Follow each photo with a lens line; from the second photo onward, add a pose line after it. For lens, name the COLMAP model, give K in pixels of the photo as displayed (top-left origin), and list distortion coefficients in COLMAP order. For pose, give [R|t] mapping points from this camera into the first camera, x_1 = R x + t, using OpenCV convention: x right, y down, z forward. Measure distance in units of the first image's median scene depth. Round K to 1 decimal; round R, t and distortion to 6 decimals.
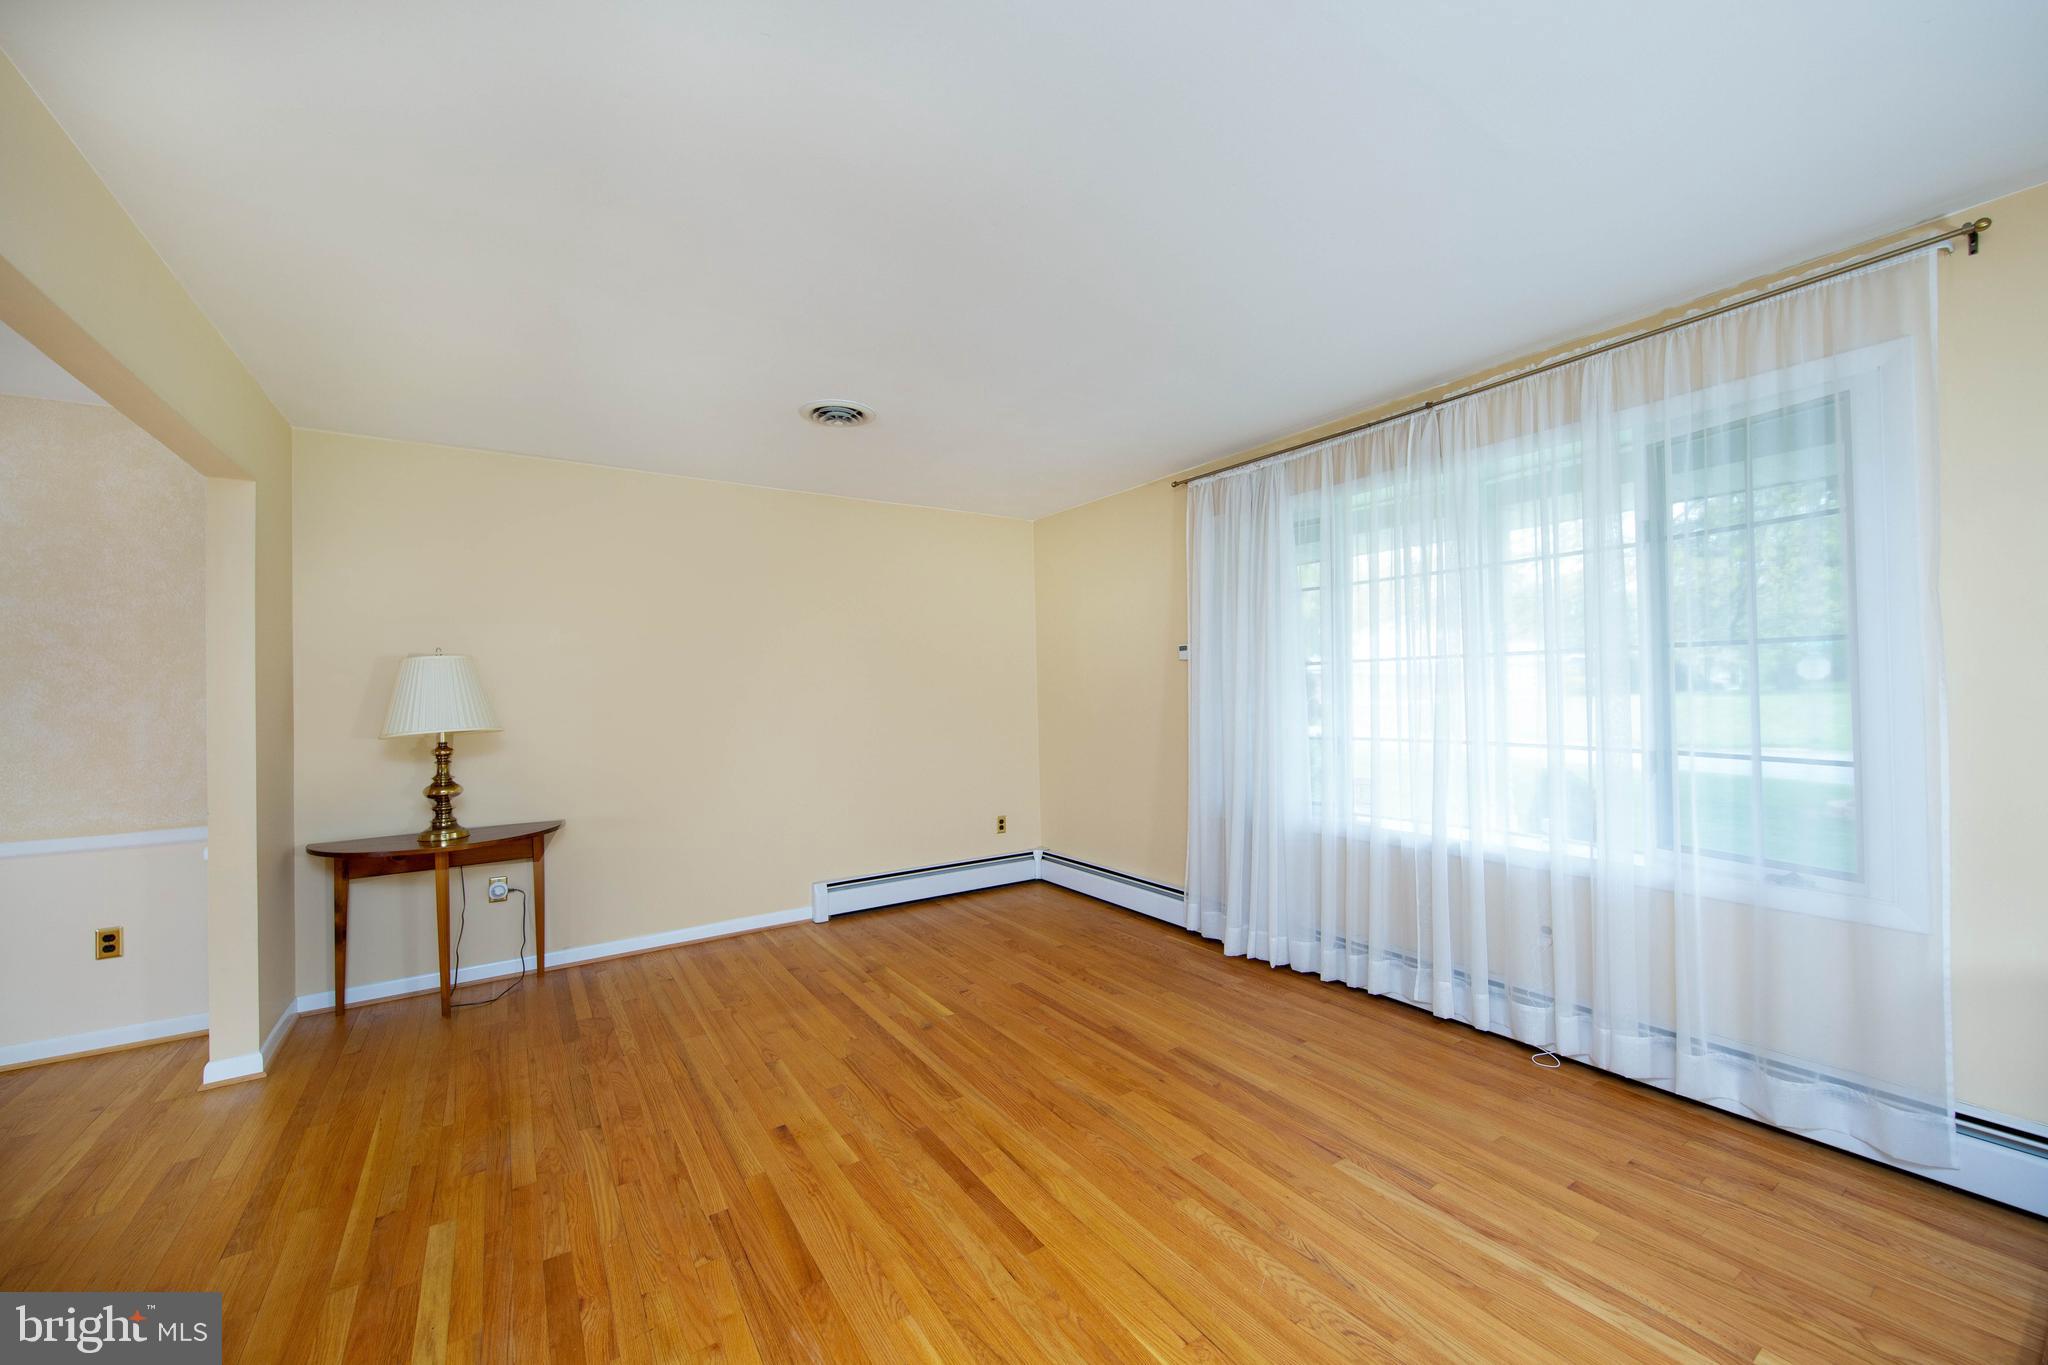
lens RADIAL K [[792.2, 0, 1027.3], [0, 792.2, 686.2], [0, 0, 1]] dist [0.008833, -0.000890]
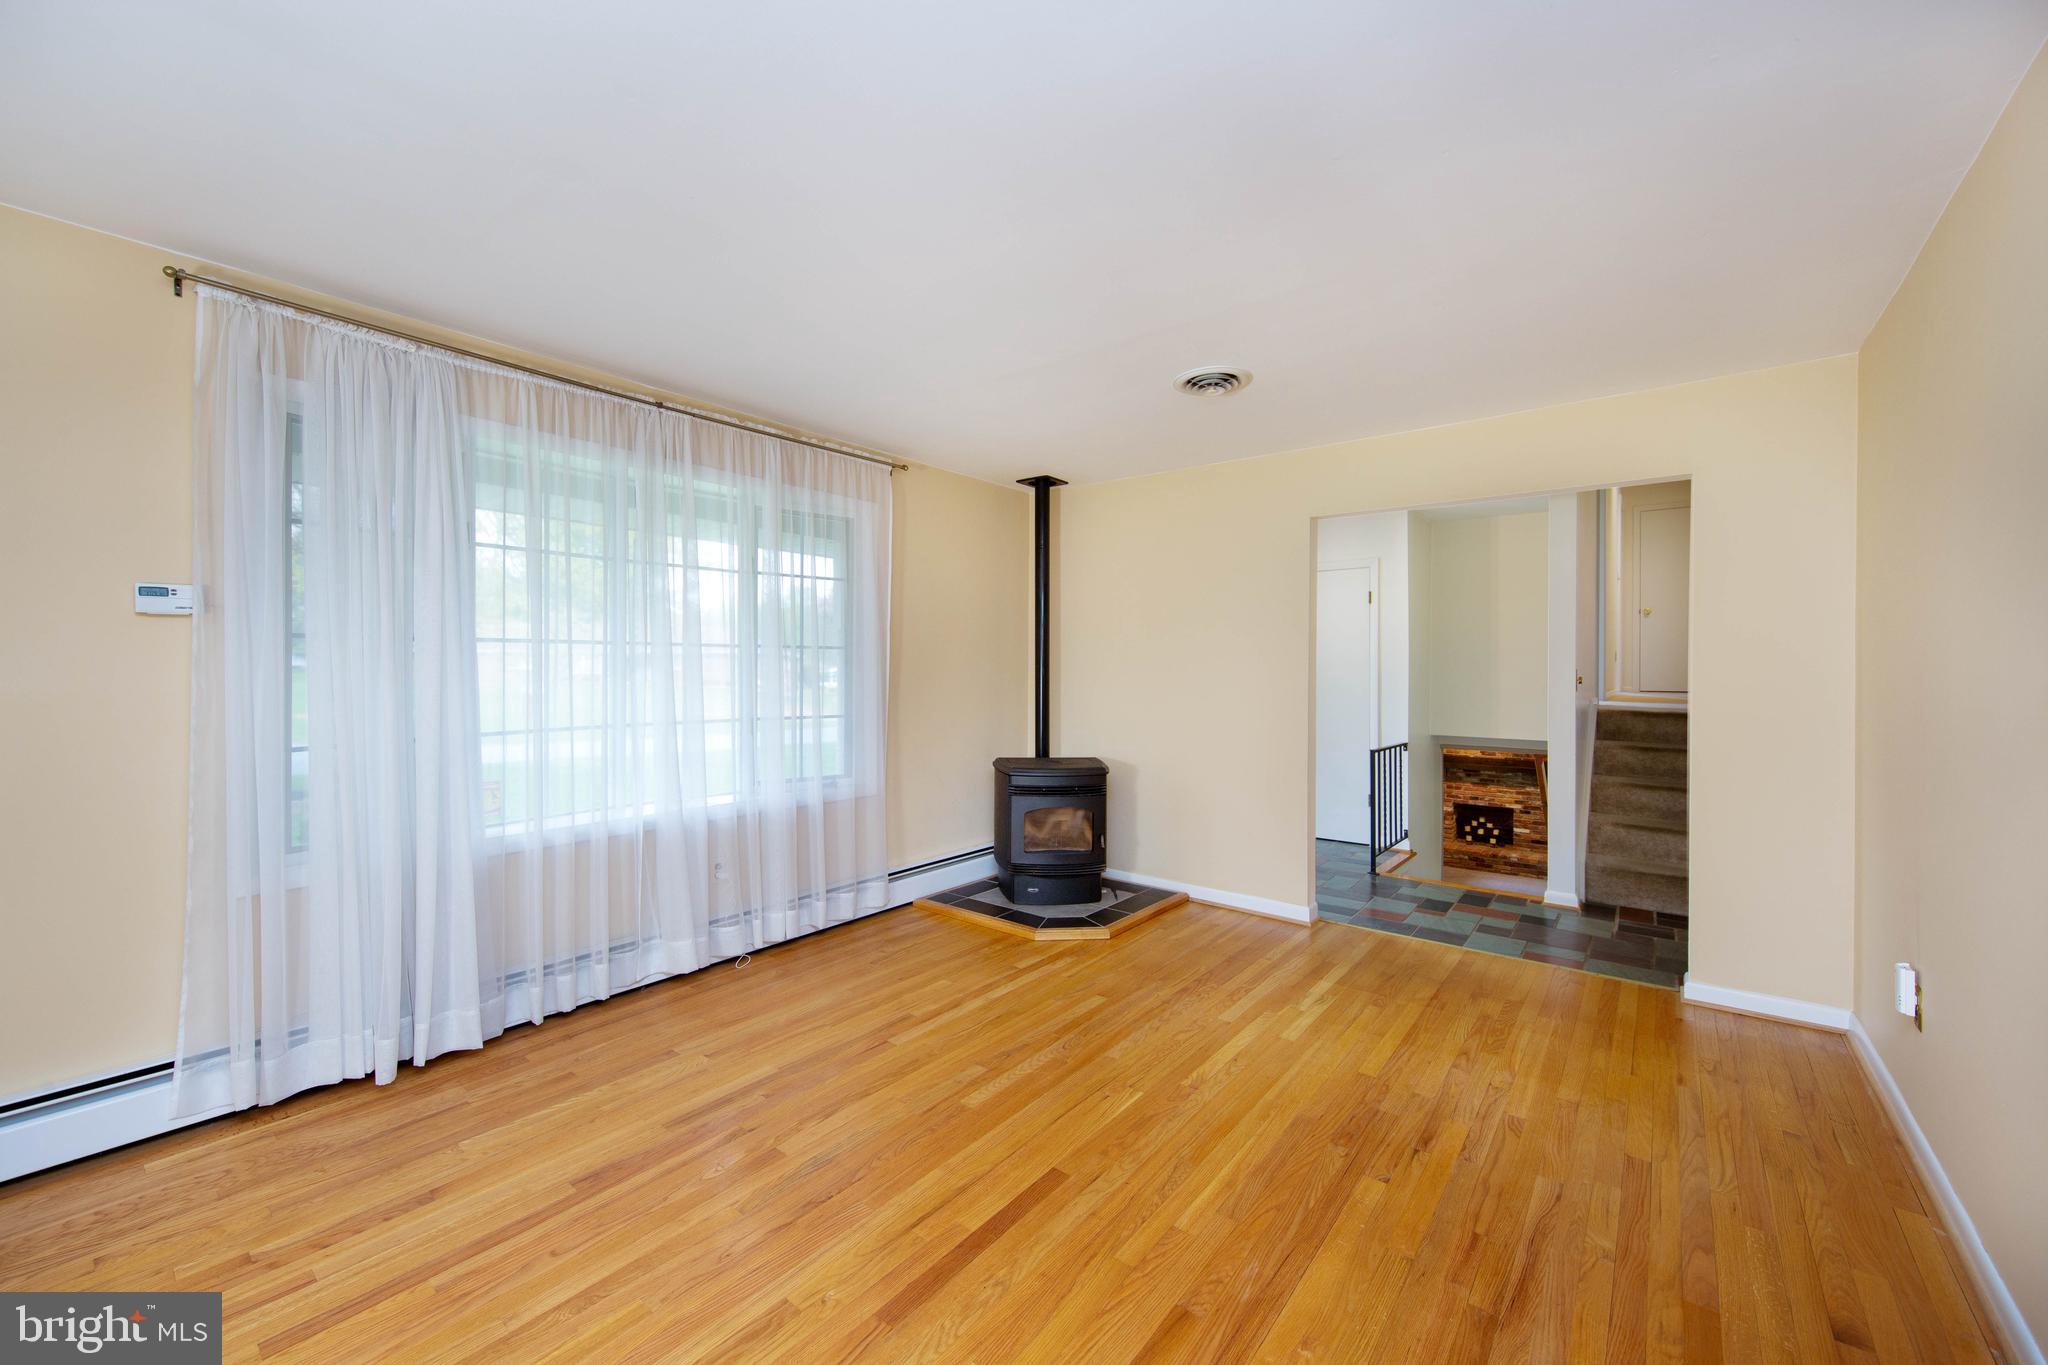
lens RADIAL K [[792.2, 0, 1017.7], [0, 792.2, 682.3], [0, 0, 1]] dist [0.008833, -0.000890]
pose [[-0.300428, 0.001084, 0.953804, -0.711507], [-0.002701, 0.999994, -0.001987, 0.015528], [-0.953801, -0.003174, -0.300424, 0.956563]]
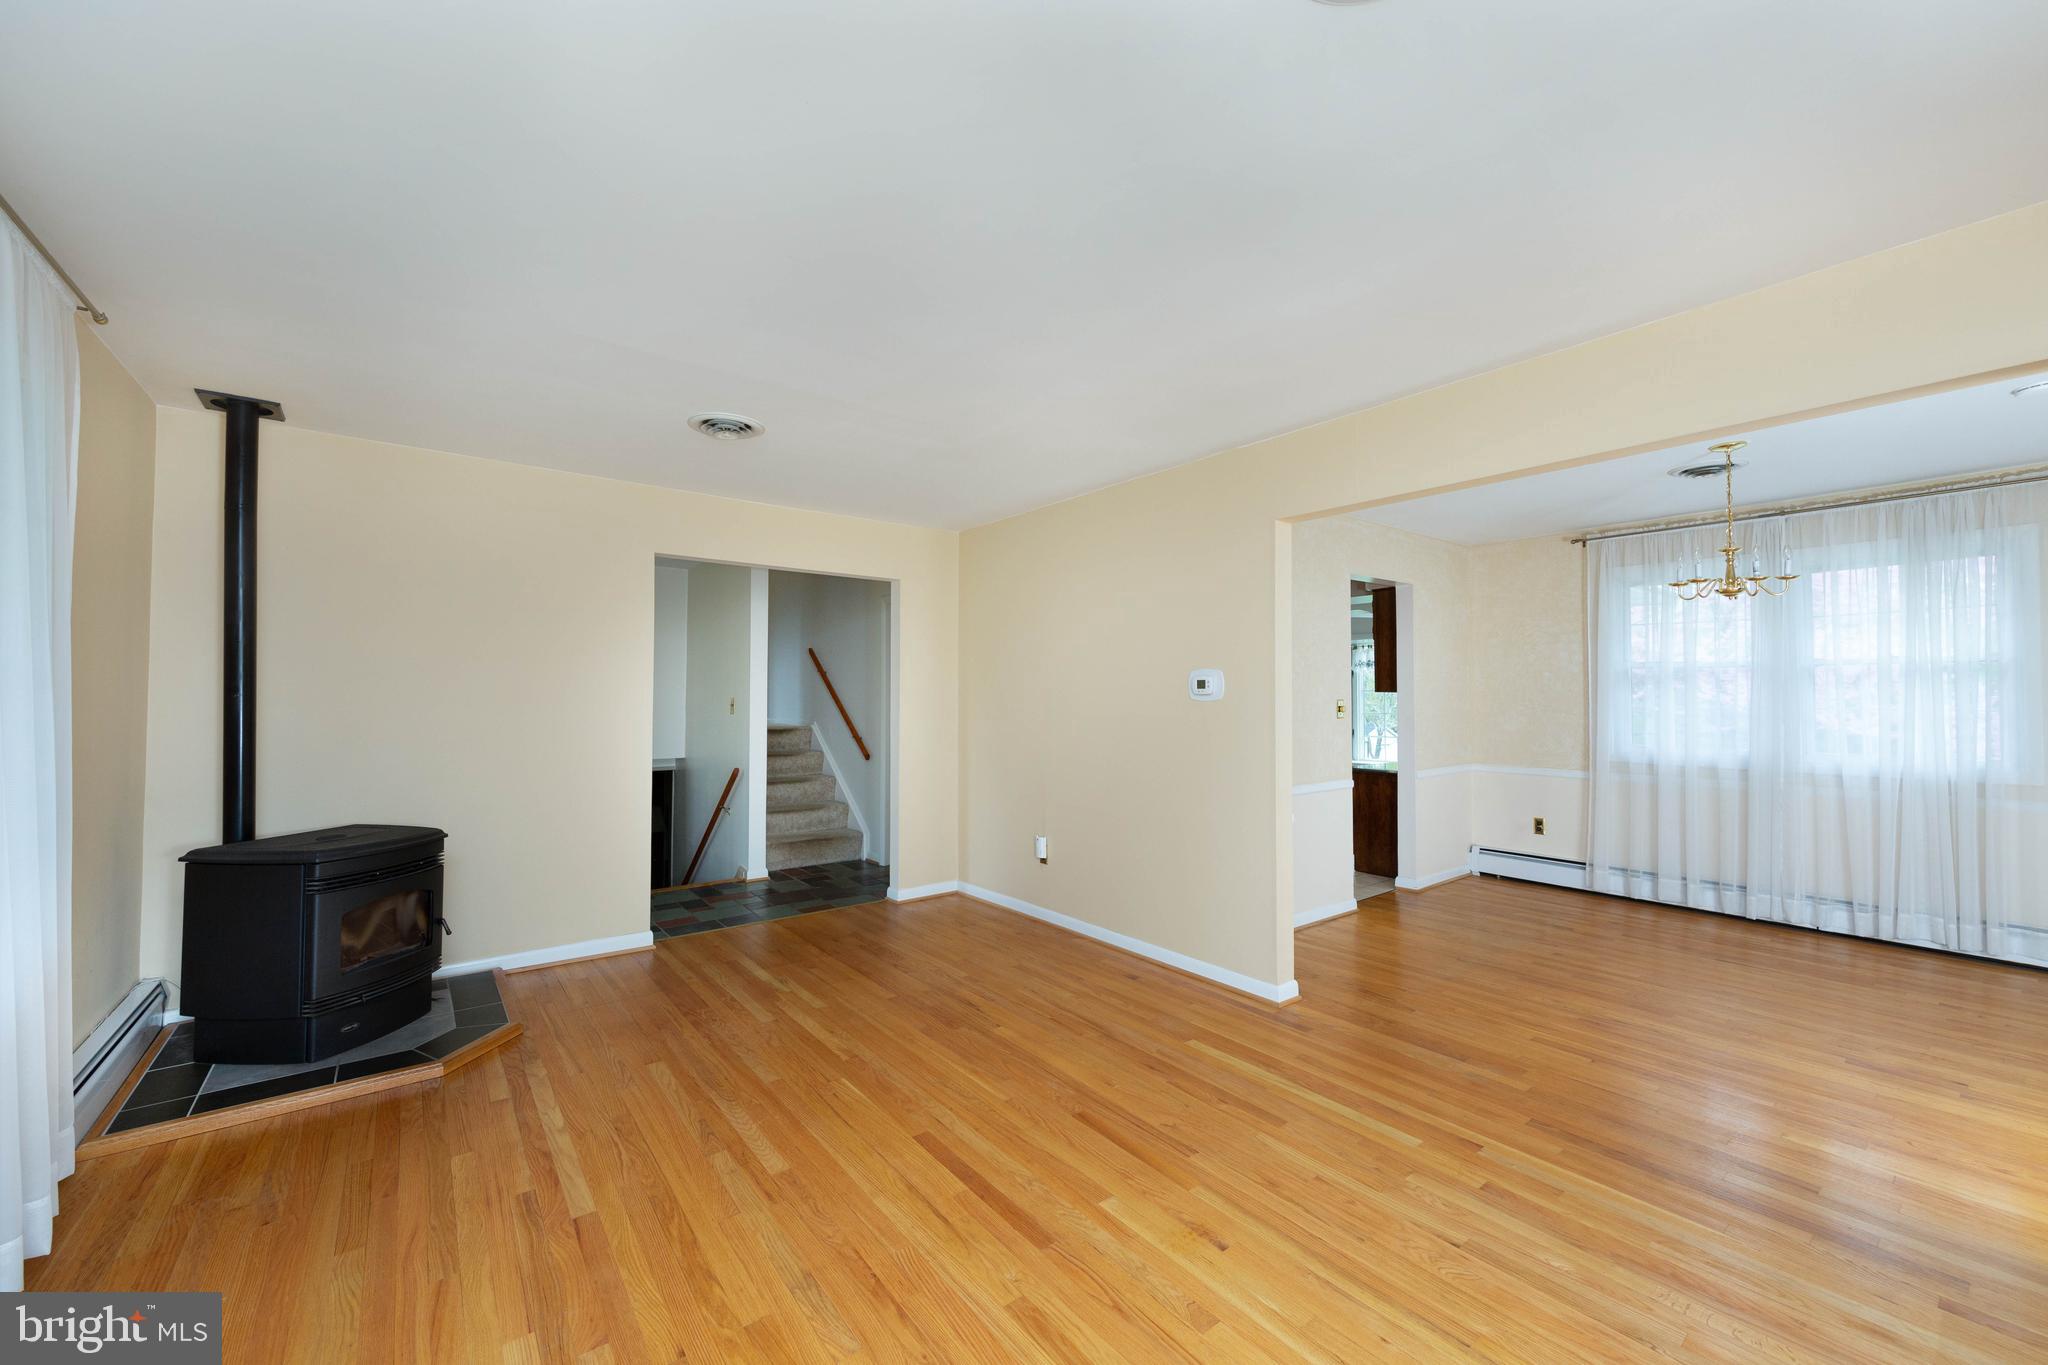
lens RADIAL K [[792.2, 0, 1024.1], [0, 792.2, 693.8], [0, 0, 1]] dist [0.008833, -0.000890]
pose [[-0.997534, 0.019049, -0.067543, -0.059332], [0.019570, 0.999784, -0.007052, 0.001231], [0.067395, -0.008356, -0.997691, 1.582244]]
